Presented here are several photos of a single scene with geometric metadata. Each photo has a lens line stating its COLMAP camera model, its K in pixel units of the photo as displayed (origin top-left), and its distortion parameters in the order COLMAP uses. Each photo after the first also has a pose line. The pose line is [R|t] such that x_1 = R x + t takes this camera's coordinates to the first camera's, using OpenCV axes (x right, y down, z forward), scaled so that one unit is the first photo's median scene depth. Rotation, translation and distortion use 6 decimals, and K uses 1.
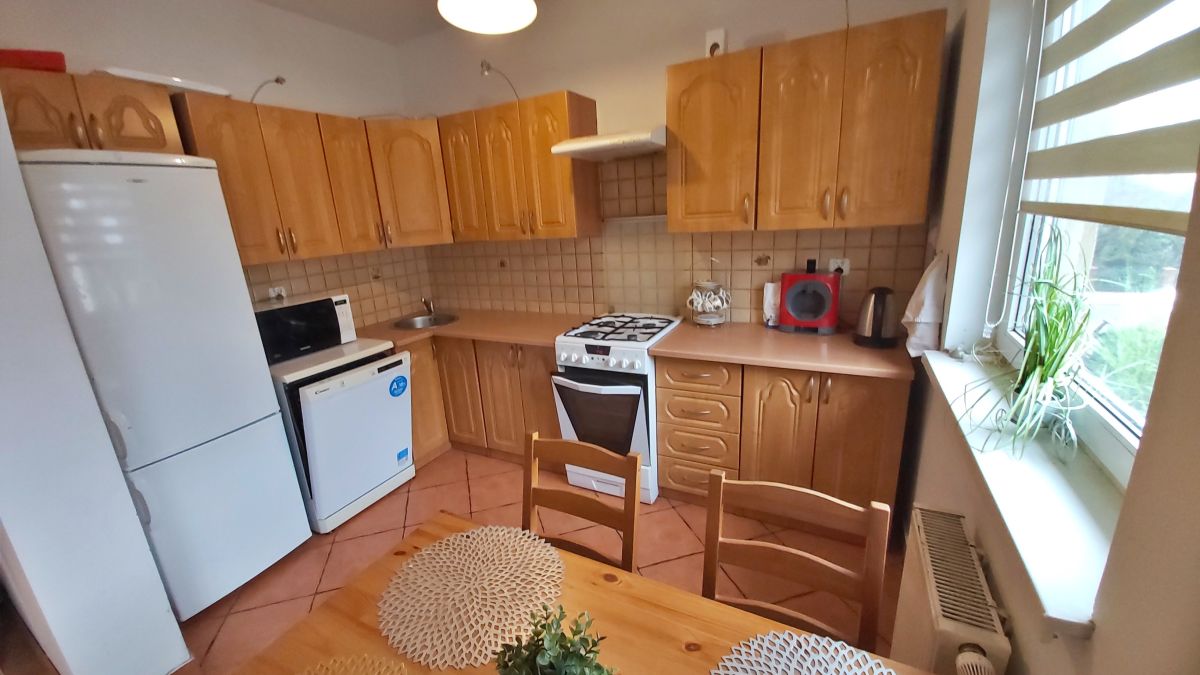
lens RADIAL K [[472.3, 0, 579.3], [0, 472.3, 339.4], [0, 0, 1]] dist [-0.000309, -0.000128]
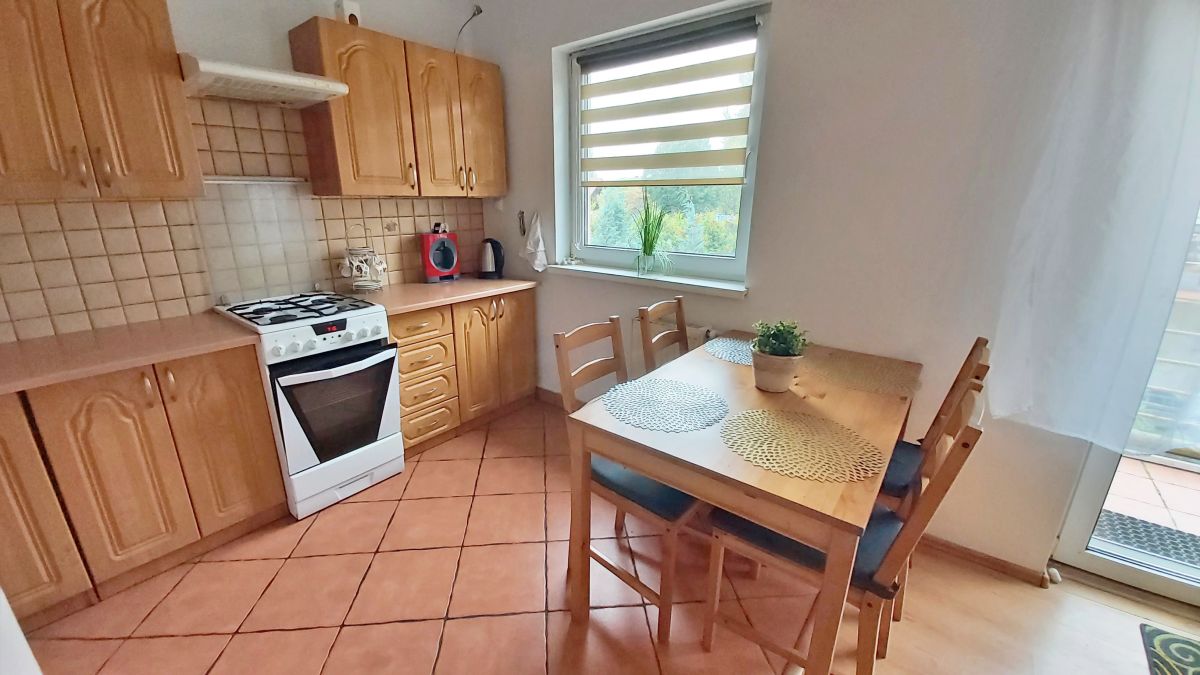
lens RADIAL K [[472.3, 0, 579.3], [0, 472.3, 339.4], [0, 0, 1]] dist [-0.000309, -0.000128]
pose [[0.189597, -0.217932, 0.957371, -0.705687], [0.248579, 0.953944, 0.167924, 0.012725], [-0.949874, 0.206145, 0.235038, 0.381738]]
